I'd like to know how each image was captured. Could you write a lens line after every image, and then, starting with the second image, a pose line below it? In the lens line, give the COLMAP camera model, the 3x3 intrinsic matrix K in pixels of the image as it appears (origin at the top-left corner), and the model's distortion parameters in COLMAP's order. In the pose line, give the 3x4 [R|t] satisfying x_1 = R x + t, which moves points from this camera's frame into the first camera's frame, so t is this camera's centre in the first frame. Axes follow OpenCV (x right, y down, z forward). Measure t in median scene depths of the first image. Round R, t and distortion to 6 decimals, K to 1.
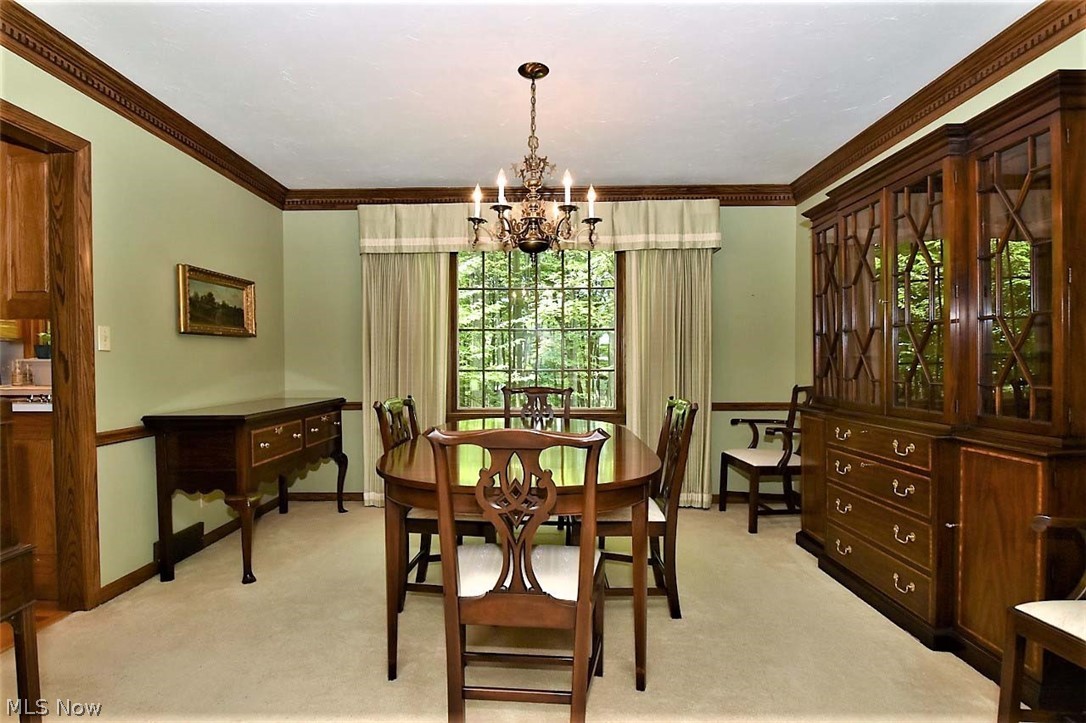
lens RADIAL K [[536.5, 0, 525.4], [0, 536.5, 376.4], [0, 0, 1]] dist [0.002098, -0.015884]
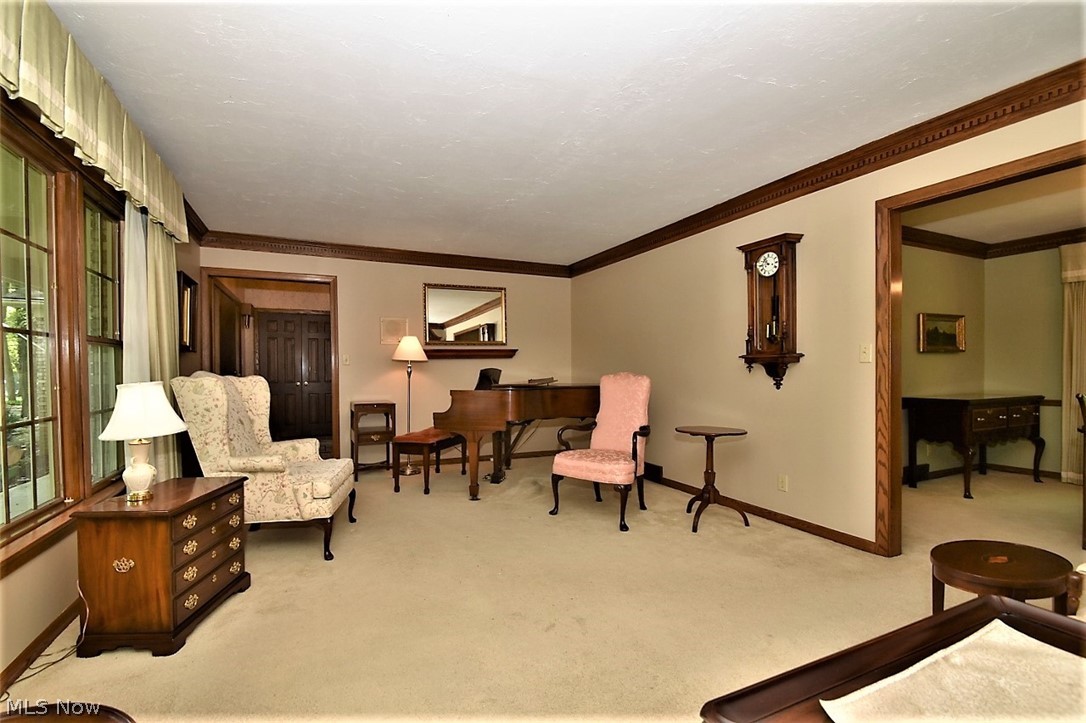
lens RADIAL K [[471.6, 0, 525.6], [0, 471.6, 377.0], [0, 0, 1]] dist [0.001386, -0.010825]
pose [[0.417930, 0.013316, -0.908382, 0.179152], [-0.017758, 0.999821, 0.006486, 0.011027], [0.908306, 0.013420, 0.418092, -0.682989]]
